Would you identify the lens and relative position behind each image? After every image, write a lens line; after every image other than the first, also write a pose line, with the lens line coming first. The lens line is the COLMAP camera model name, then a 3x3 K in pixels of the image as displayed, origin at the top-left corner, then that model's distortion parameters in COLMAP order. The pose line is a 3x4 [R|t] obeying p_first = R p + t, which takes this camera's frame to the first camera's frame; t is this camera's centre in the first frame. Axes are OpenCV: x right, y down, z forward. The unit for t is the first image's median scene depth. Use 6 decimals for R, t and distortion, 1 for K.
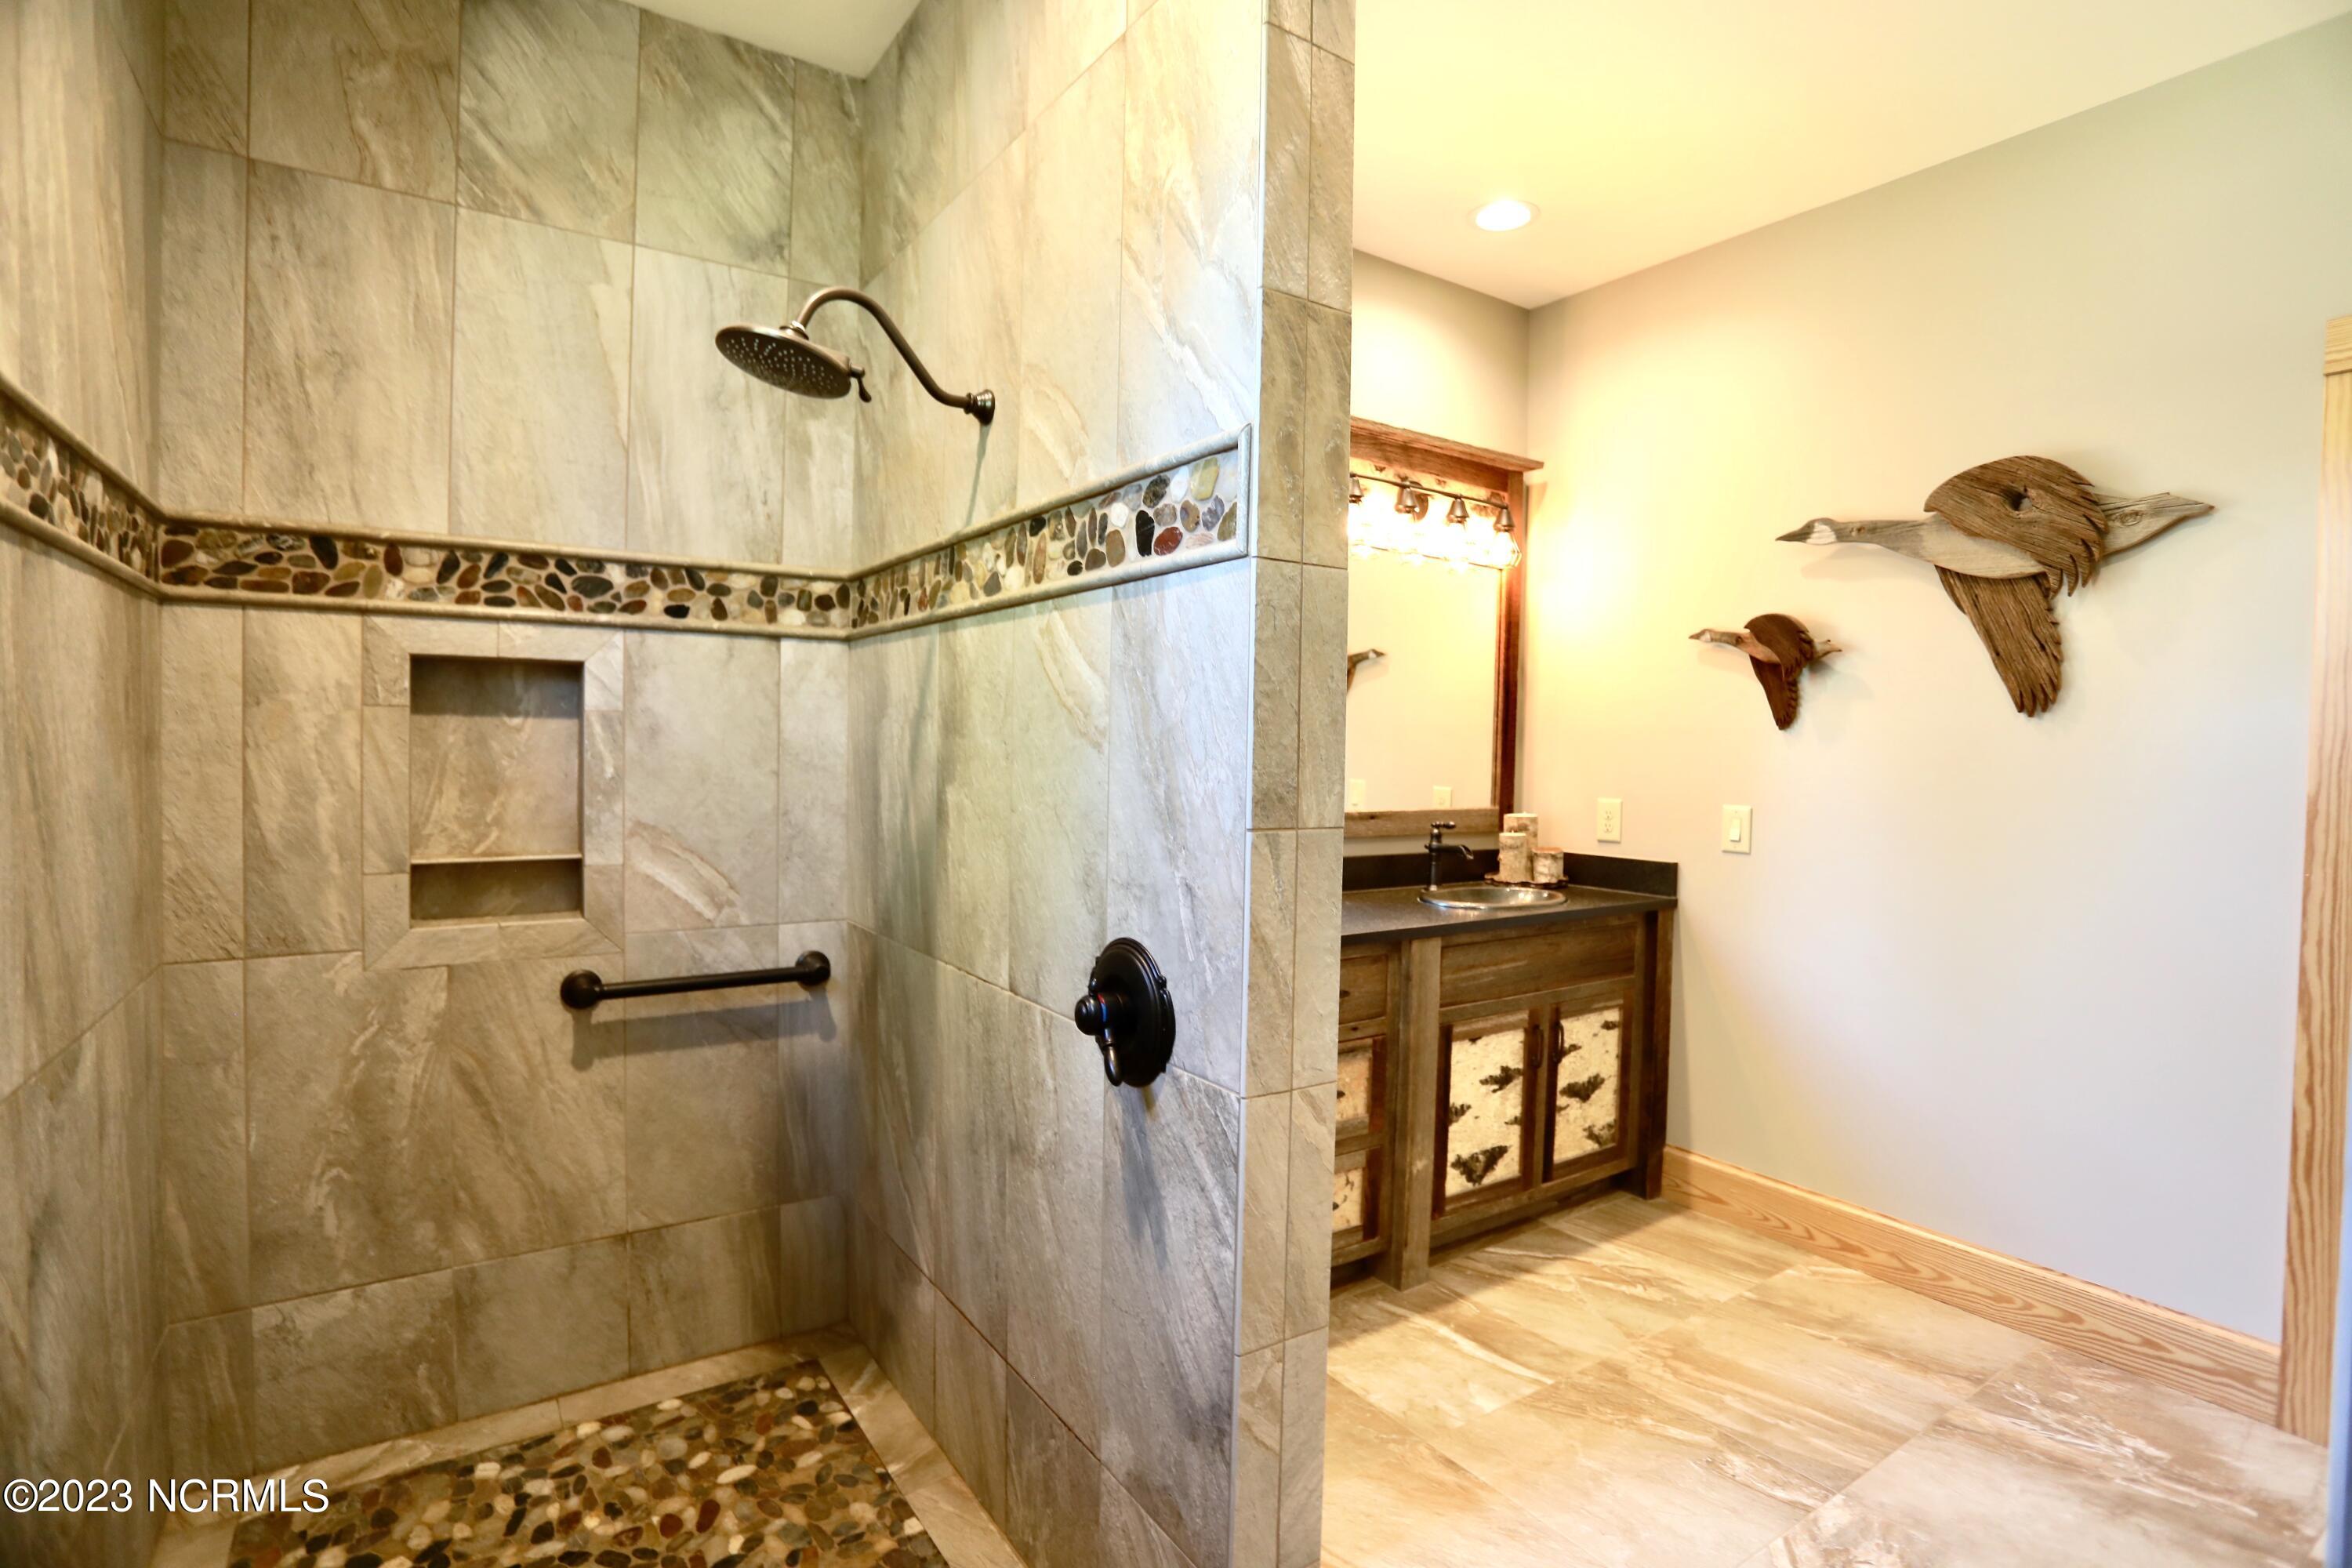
lens RADIAL K [[1159.5, 0, 1153.5], [0, 1159.5, 788.9], [0, 0, 1]] dist [-0.042741, 0.000824]
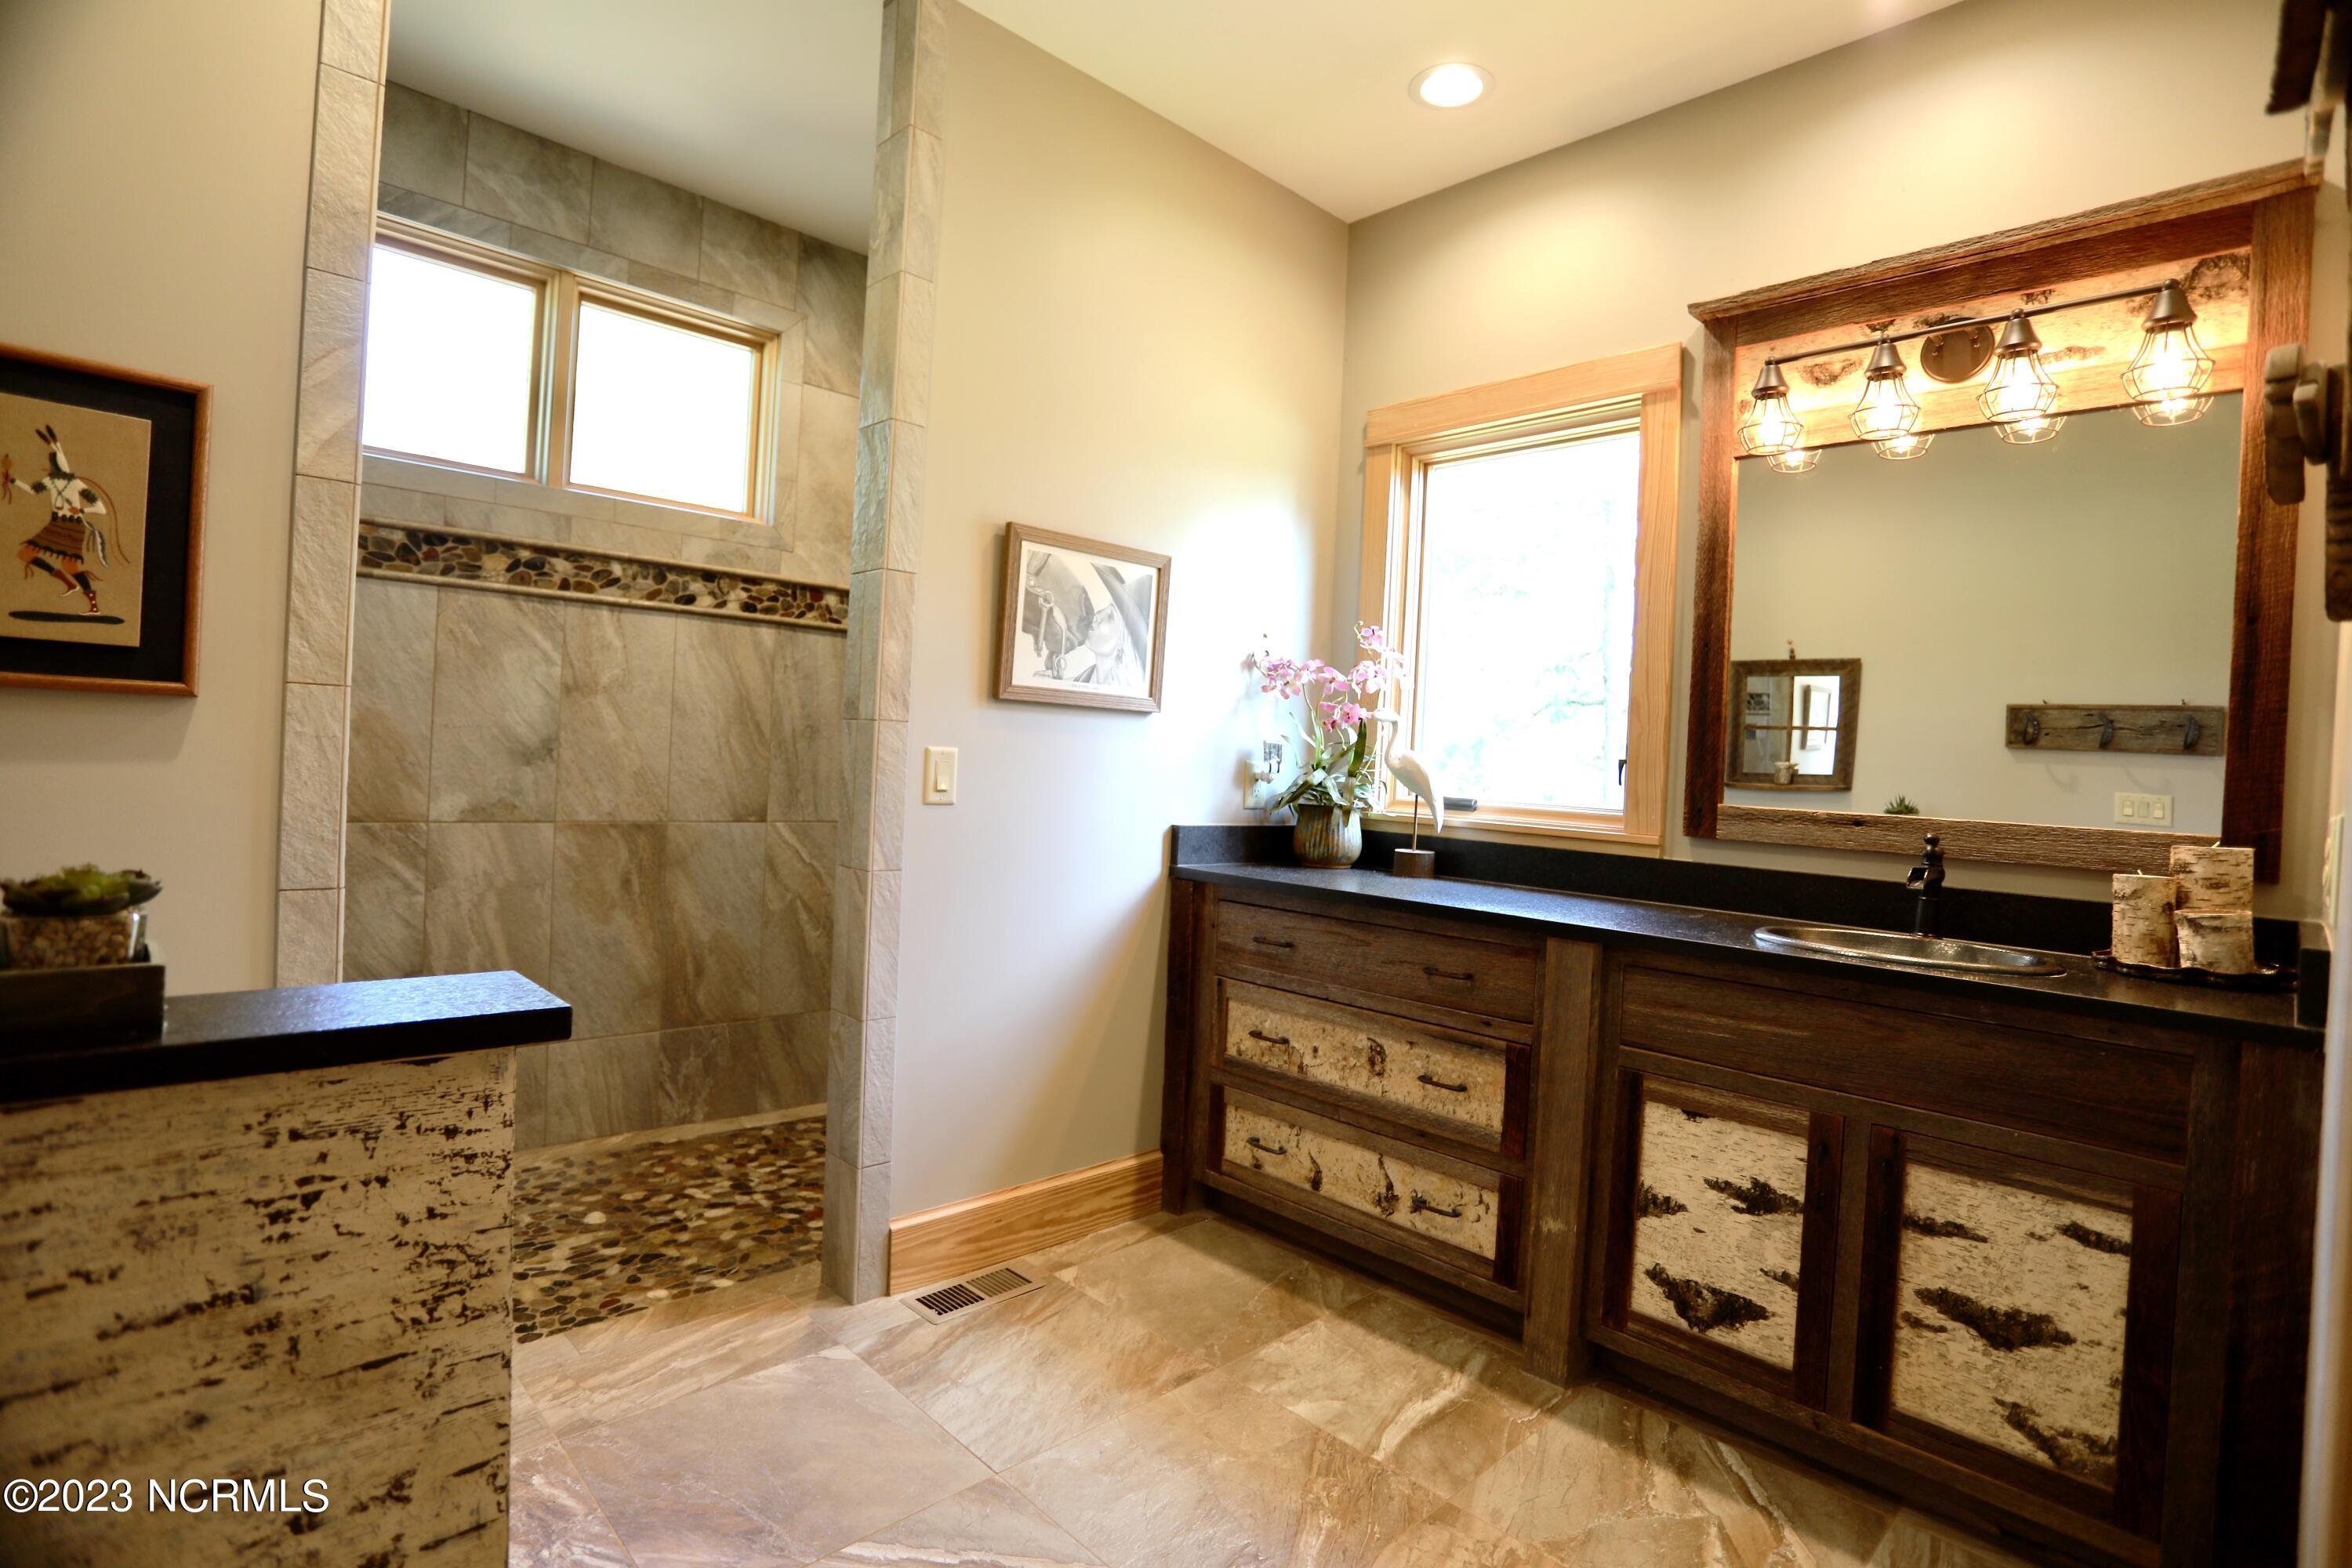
lens RADIAL K [[1135.6, 0, 1176.0], [0, 1135.6, 784.0], [0, 0, 1]] dist [0.001610, 0.000400]
pose [[0.197737, 0.012798, -0.980172, 0.877083], [-0.085021, 0.996371, -0.004142, 0.042957], [0.976561, 0.084154, 0.198107, 0.518576]]
